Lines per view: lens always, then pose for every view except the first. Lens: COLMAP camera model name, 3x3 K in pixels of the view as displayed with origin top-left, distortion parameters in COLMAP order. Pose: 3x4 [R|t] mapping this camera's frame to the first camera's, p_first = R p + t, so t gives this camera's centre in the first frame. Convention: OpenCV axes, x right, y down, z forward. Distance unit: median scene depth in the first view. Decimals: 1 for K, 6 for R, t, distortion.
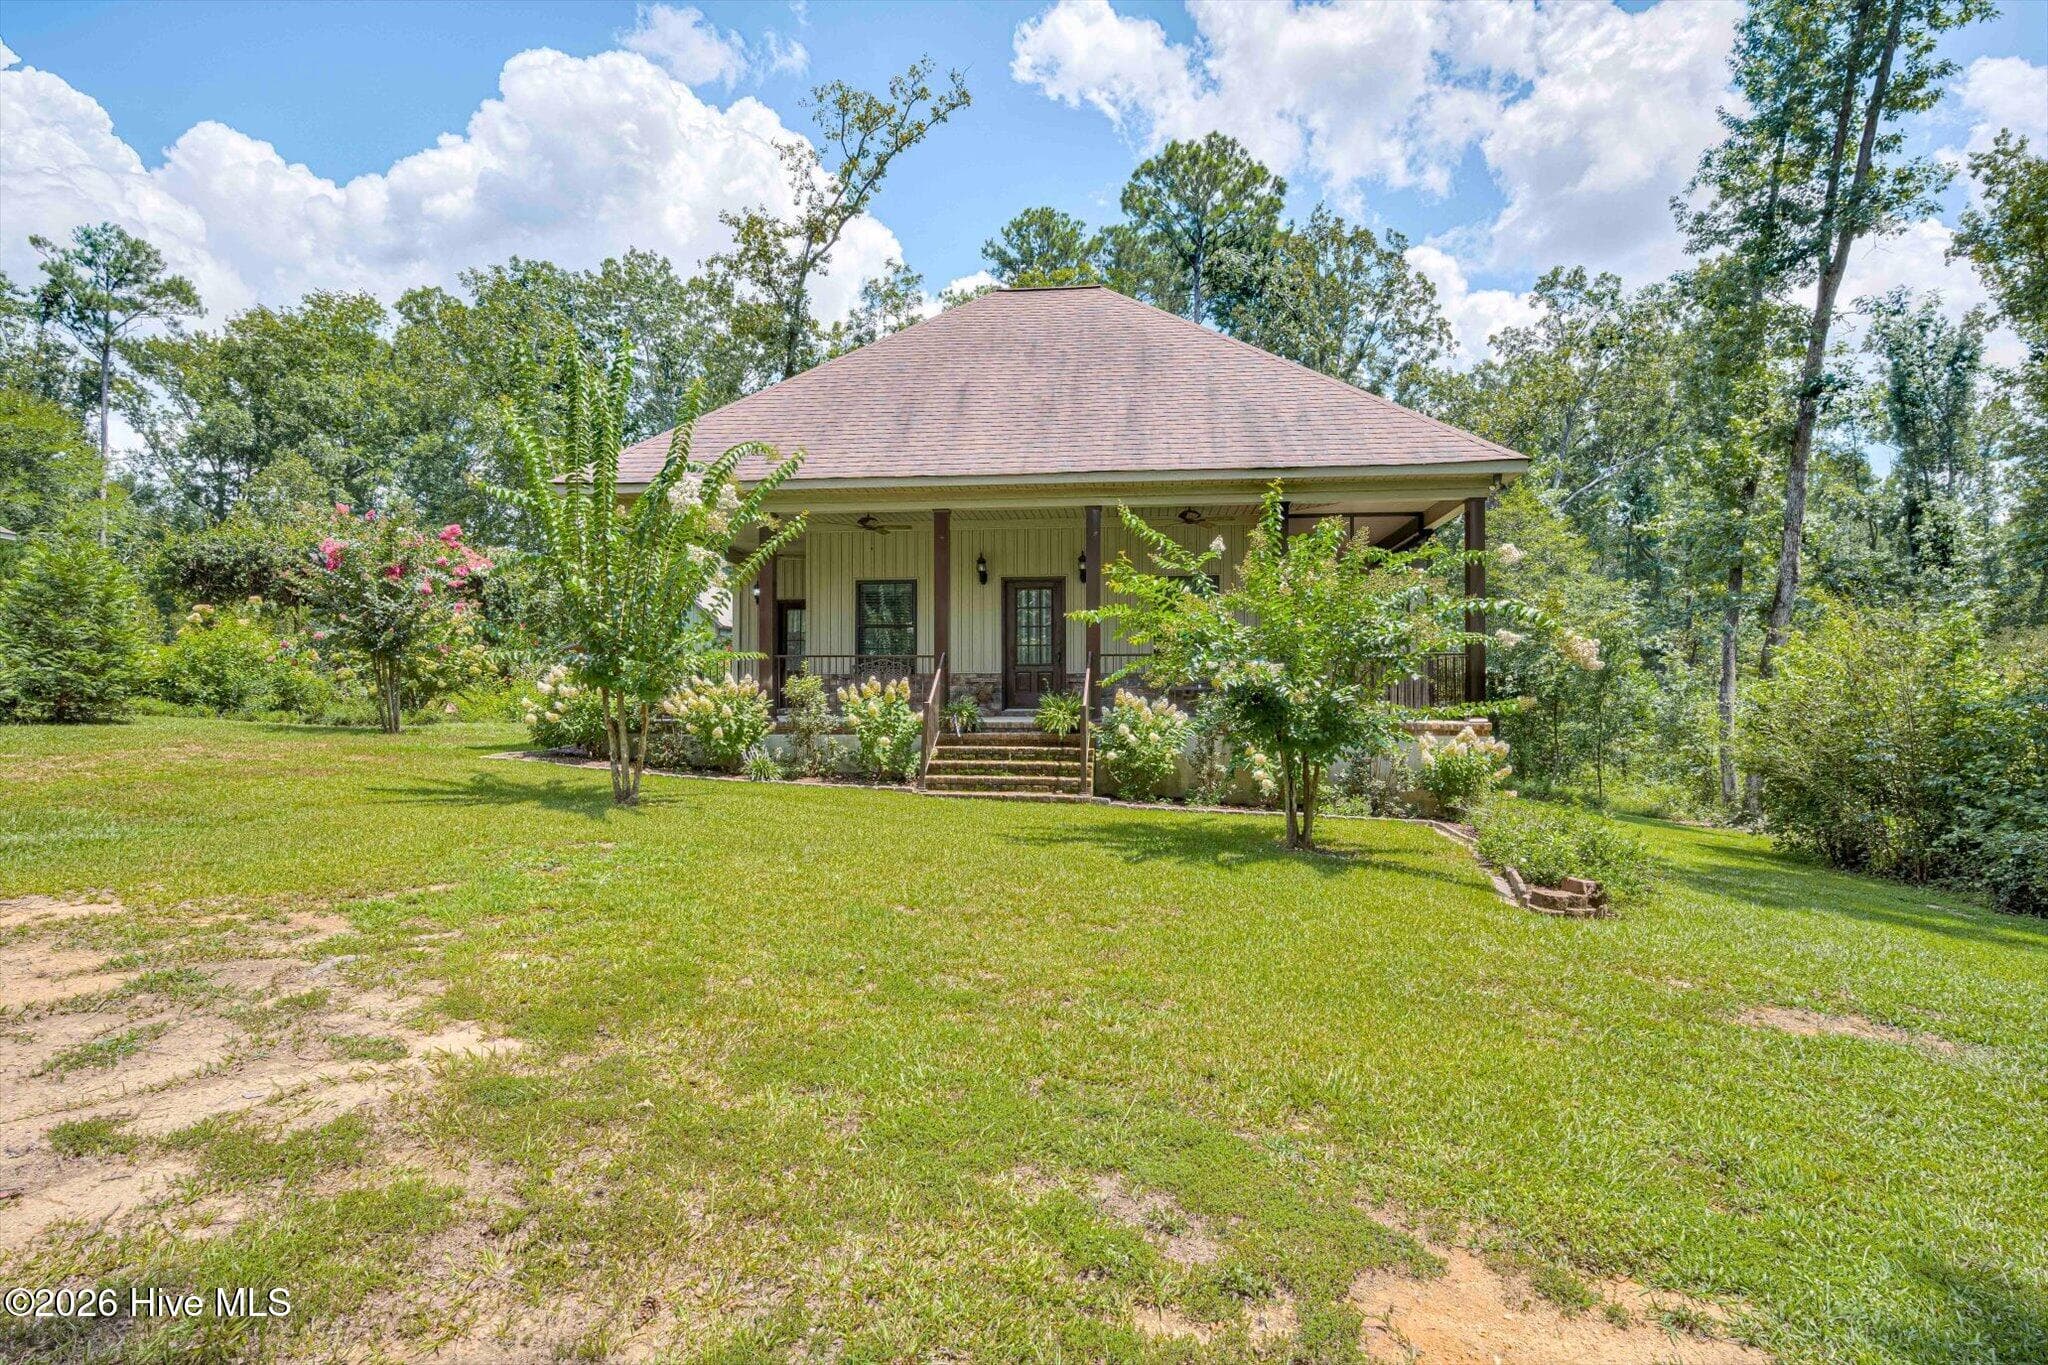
lens RADIAL K [[988.7, 0, 1017.7], [0, 988.7, 673.6], [0, 0, 1]] dist [-0.000546, 0.000387]
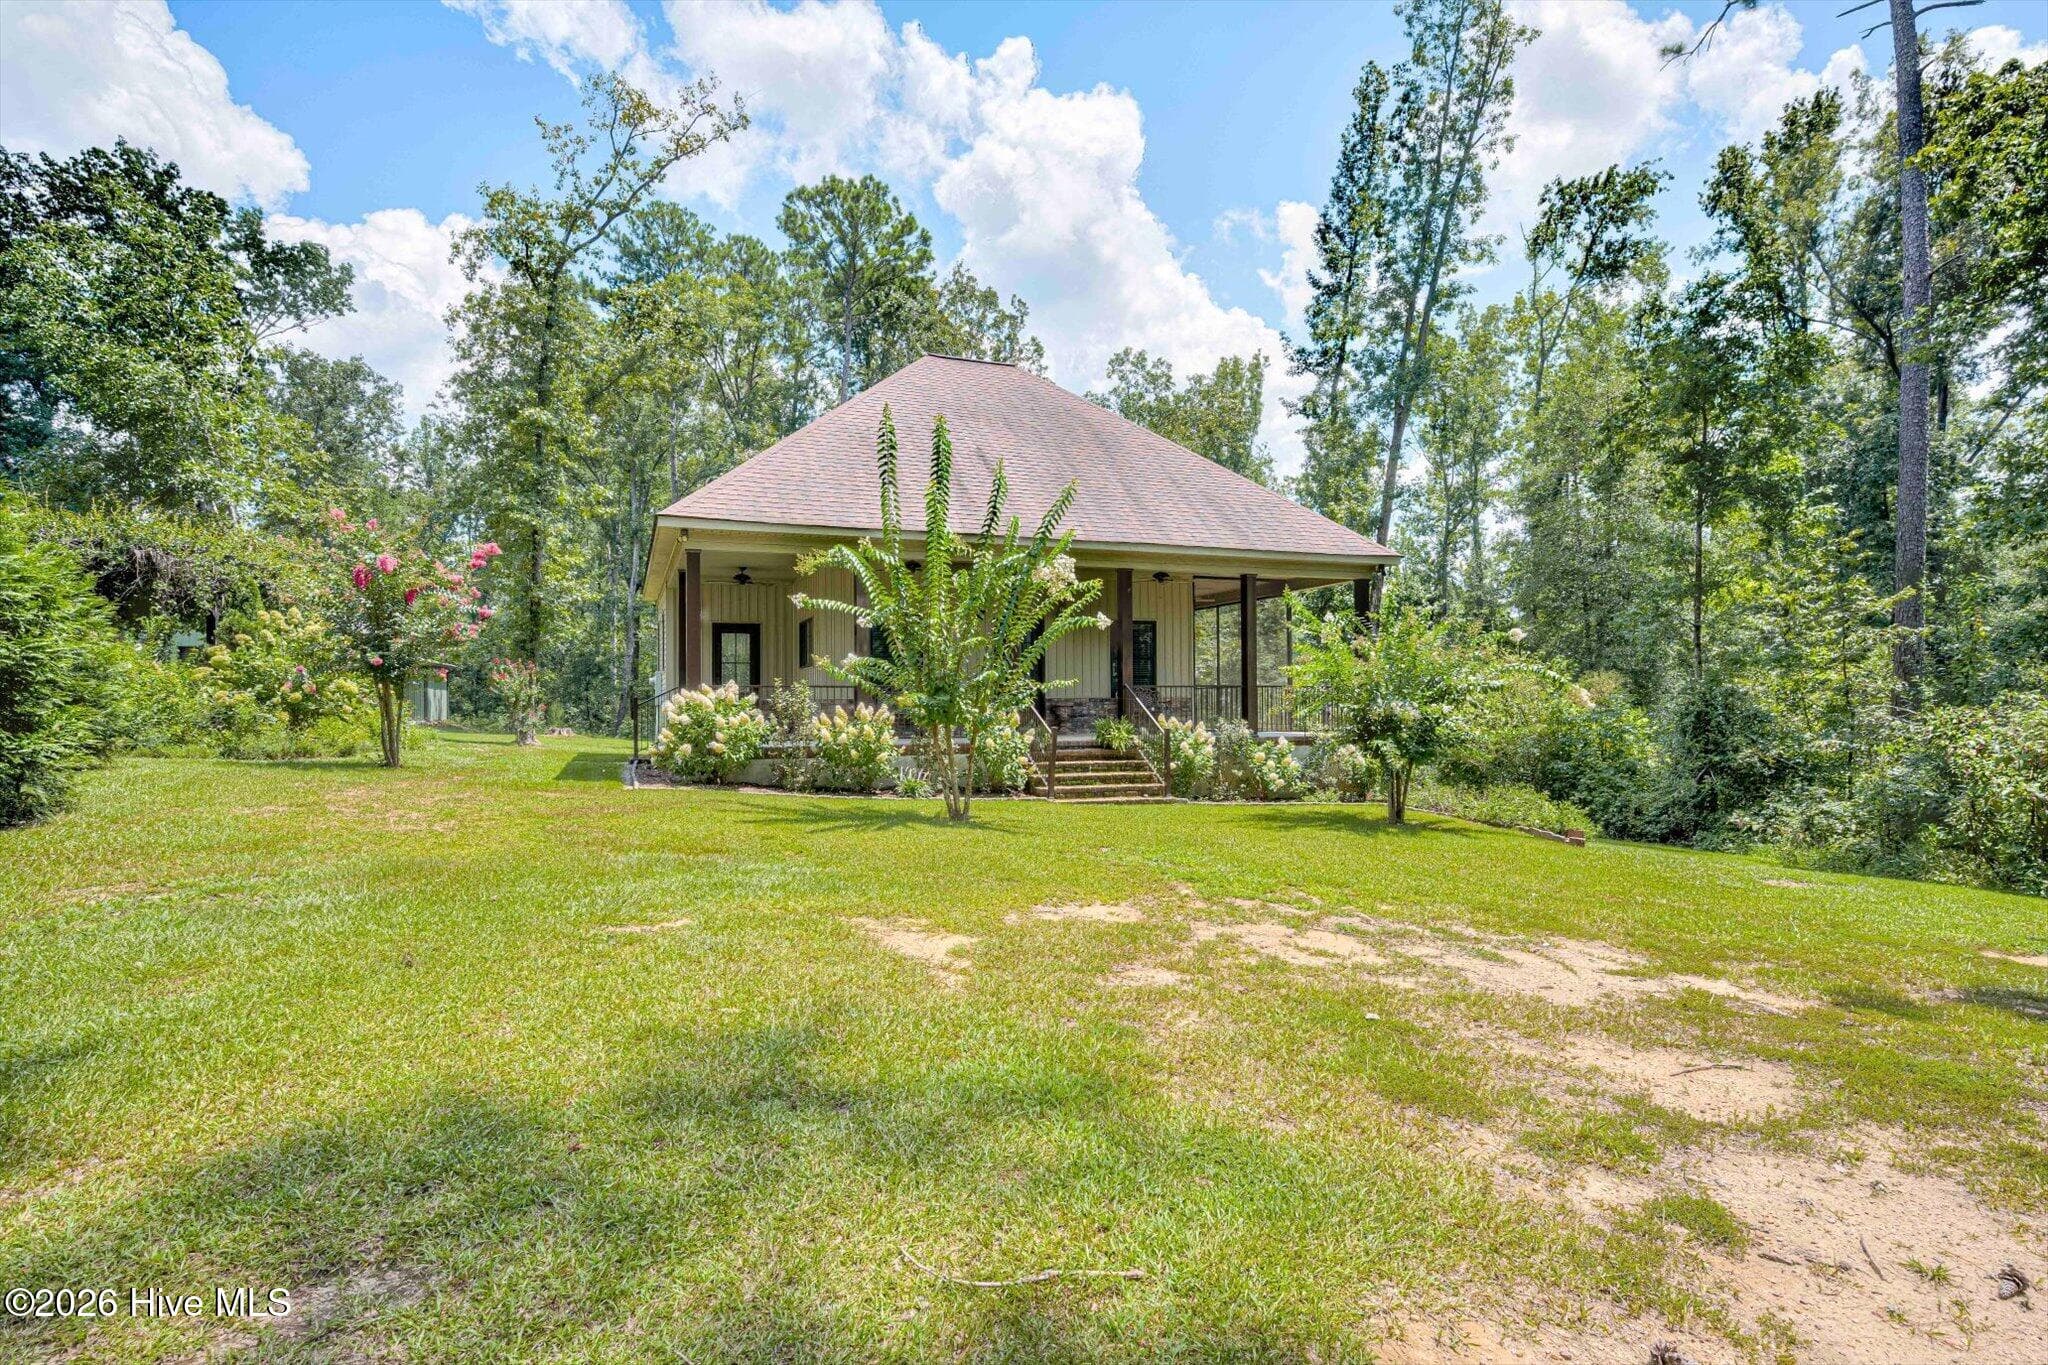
lens RADIAL K [[944.5, 0, 1022.7], [0, 944.5, 691.3], [0, 0, 1]] dist [-0.000014, -0.000417]
pose [[0.903628, 0.000678, 0.428318, -0.506711], [-0.007678, 0.999864, 0.014616, -0.026580], [-0.428249, -0.016496, 0.903510, -0.032693]]
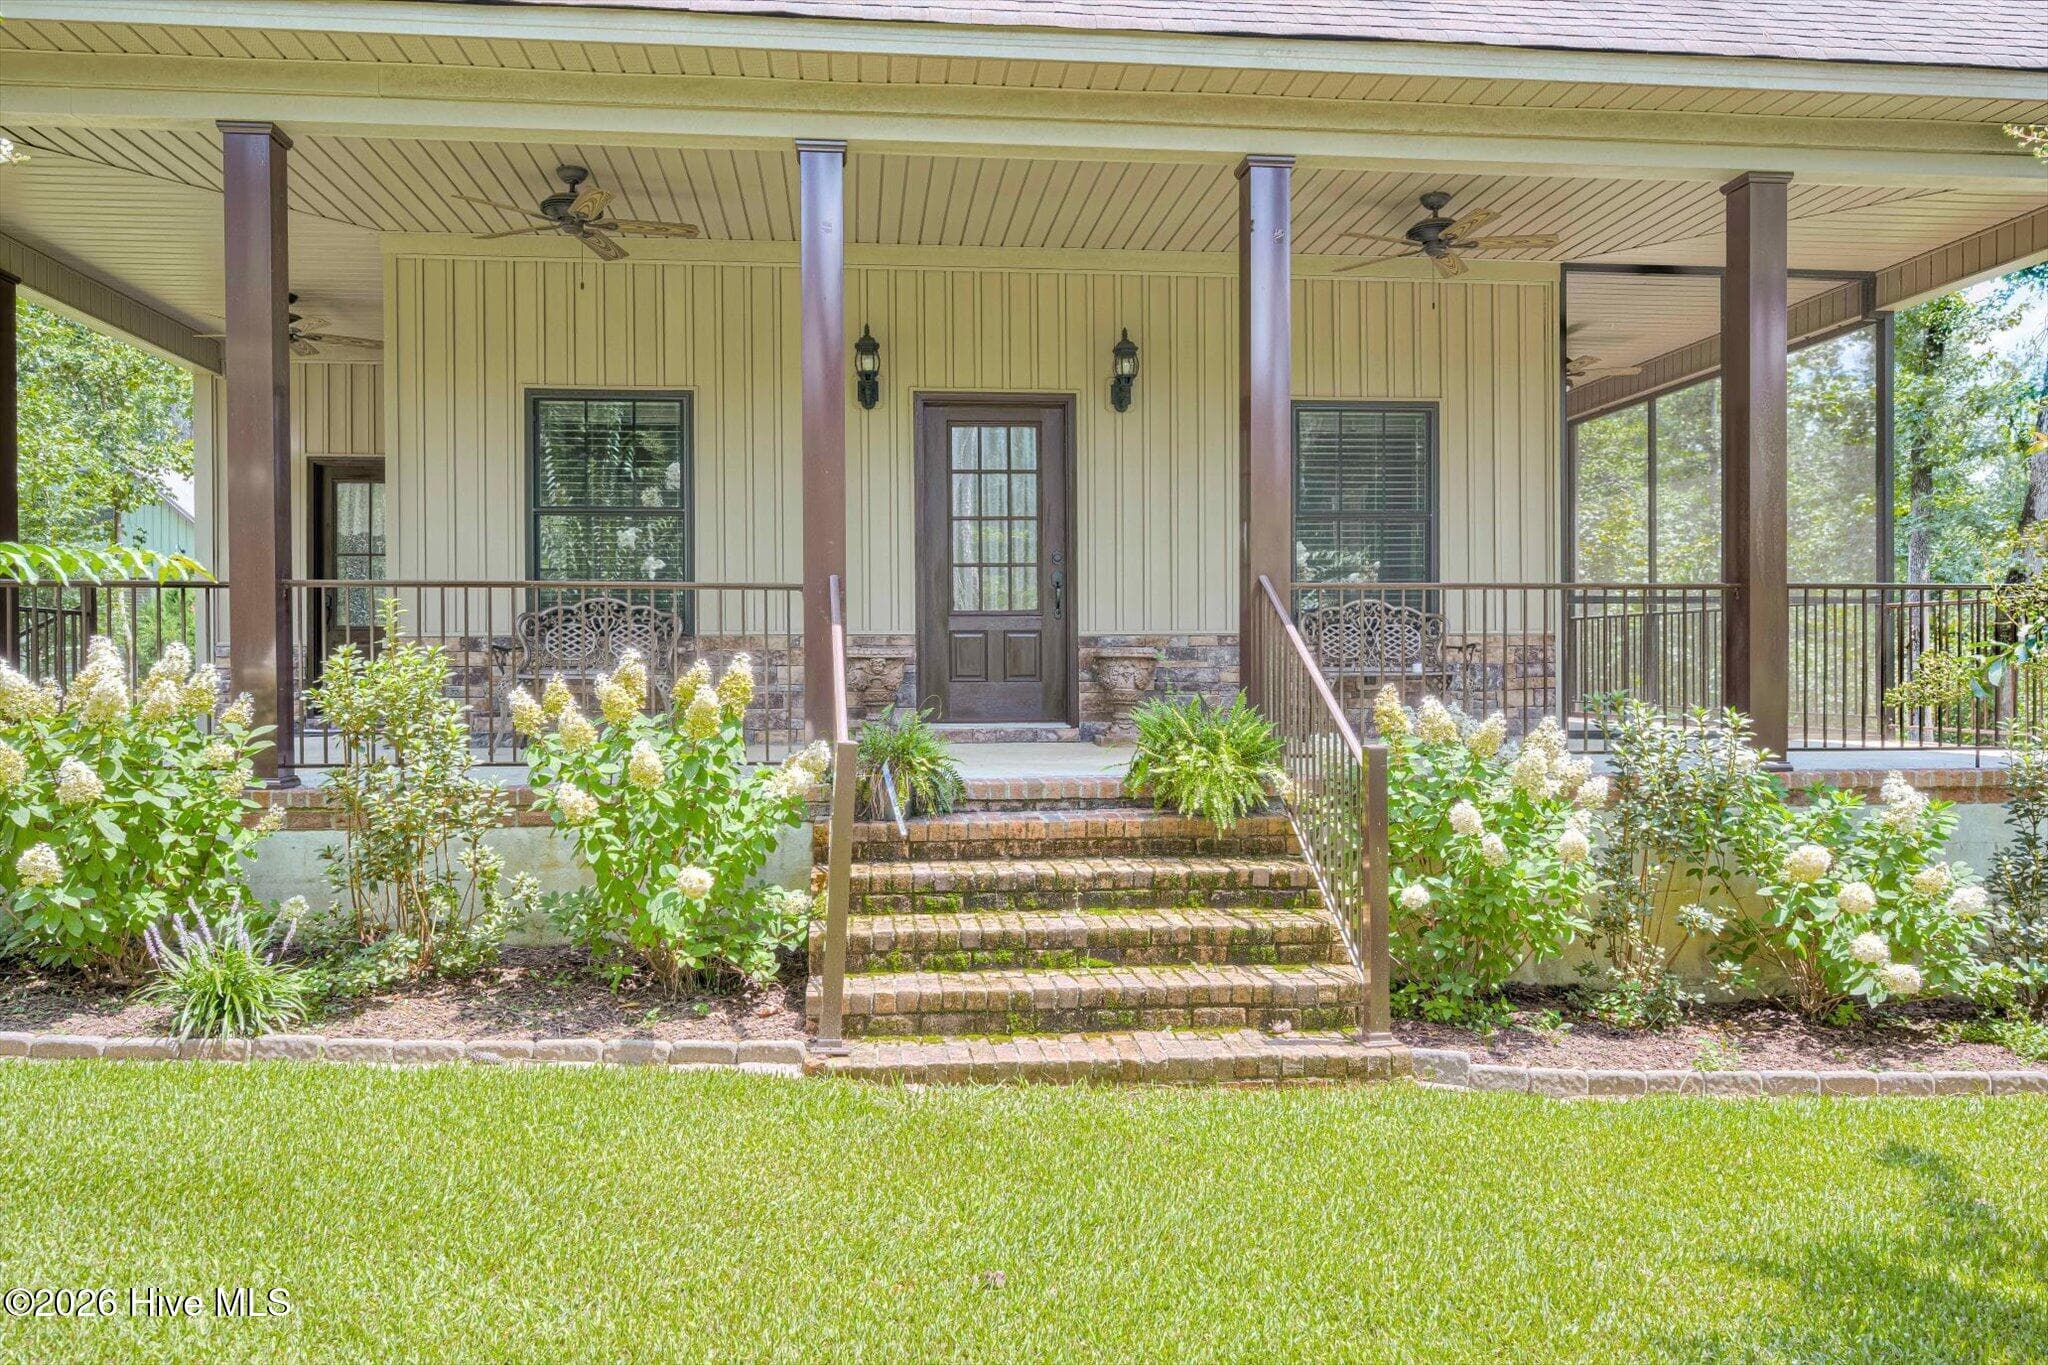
lens RADIAL K [[1416.6, 0, 1024.0], [0, 1416.6, 682.5], [0, 0, 1]] dist [0.001831, 0.002159]
pose [[0.977387, -0.007637, 0.211319, -0.103730], [-0.000842, 0.999199, 0.040005, -0.003897], [-0.211455, -0.039279, 0.976598, 0.476409]]
